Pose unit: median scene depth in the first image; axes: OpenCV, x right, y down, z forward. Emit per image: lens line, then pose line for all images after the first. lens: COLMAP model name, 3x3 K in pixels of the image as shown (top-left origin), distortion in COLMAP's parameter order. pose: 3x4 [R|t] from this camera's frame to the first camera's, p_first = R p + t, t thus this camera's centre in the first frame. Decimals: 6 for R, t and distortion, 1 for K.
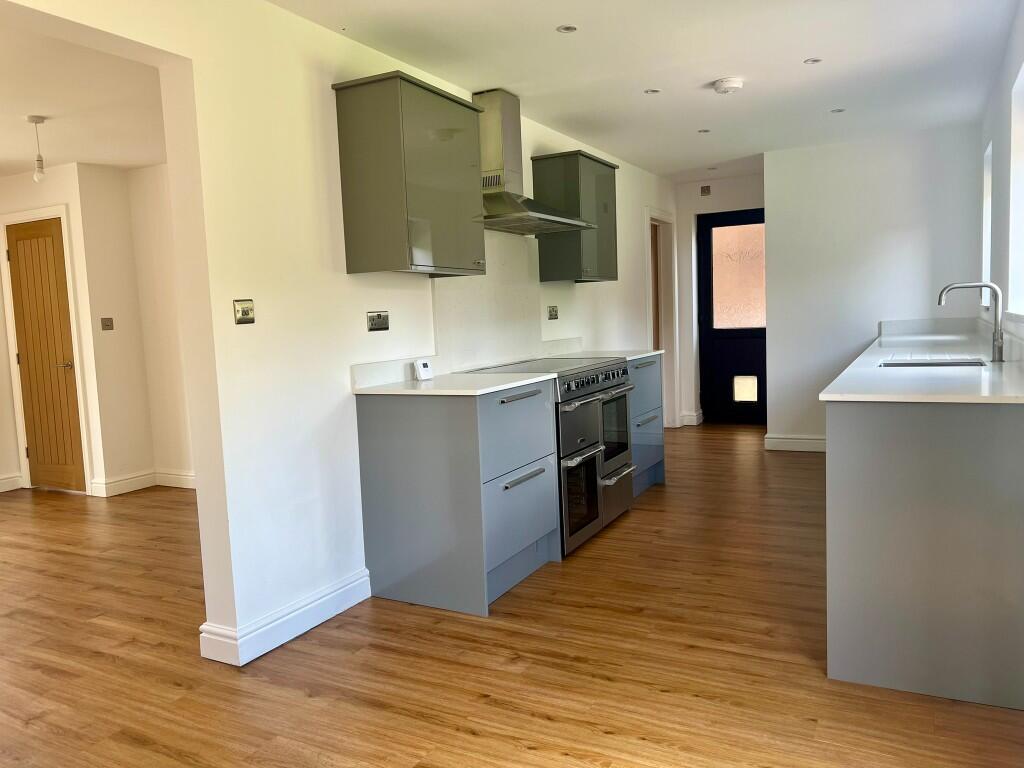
lens RADIAL K [[749.6, 0, 512.9], [0, 749.6, 380.6], [0, 0, 1]] dist [0.023850, -0.014910]
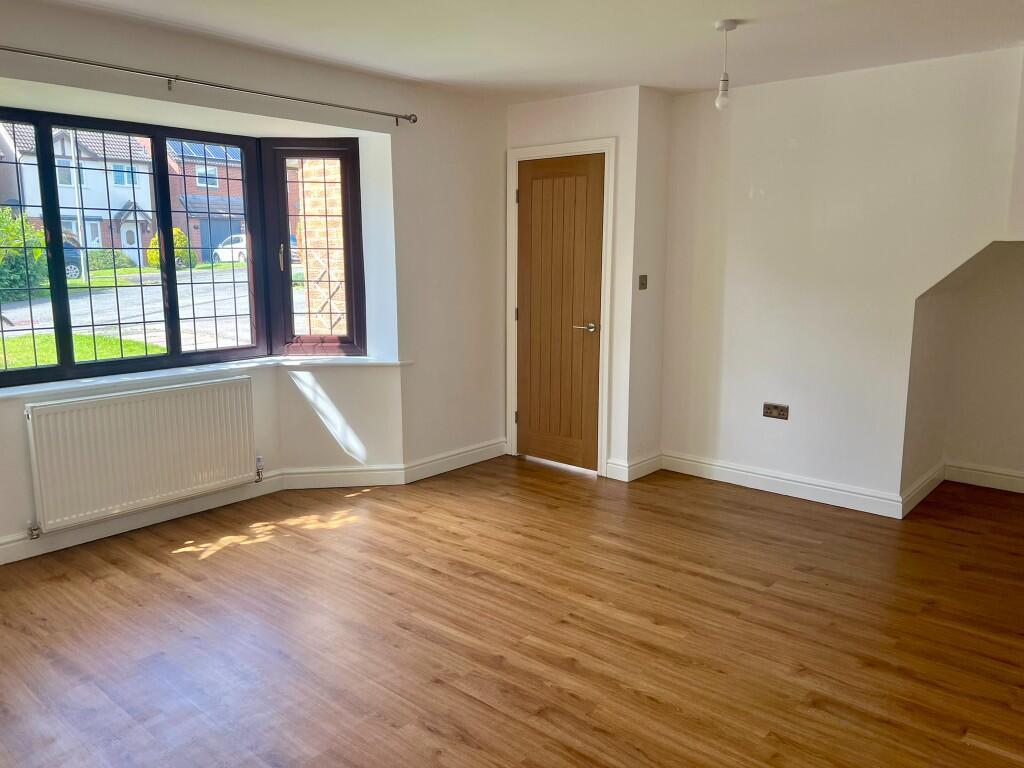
lens RADIAL K [[749.6, 0, 515.8], [0, 749.6, 385.6], [0, 0, 1]] dist [0.023850, -0.014910]
pose [[0.971645, 0.079371, -0.222725, -0.483481], [-0.058129, 0.993251, 0.100371, -0.036018], [0.229188, -0.084579, 0.969701, 0.138389]]
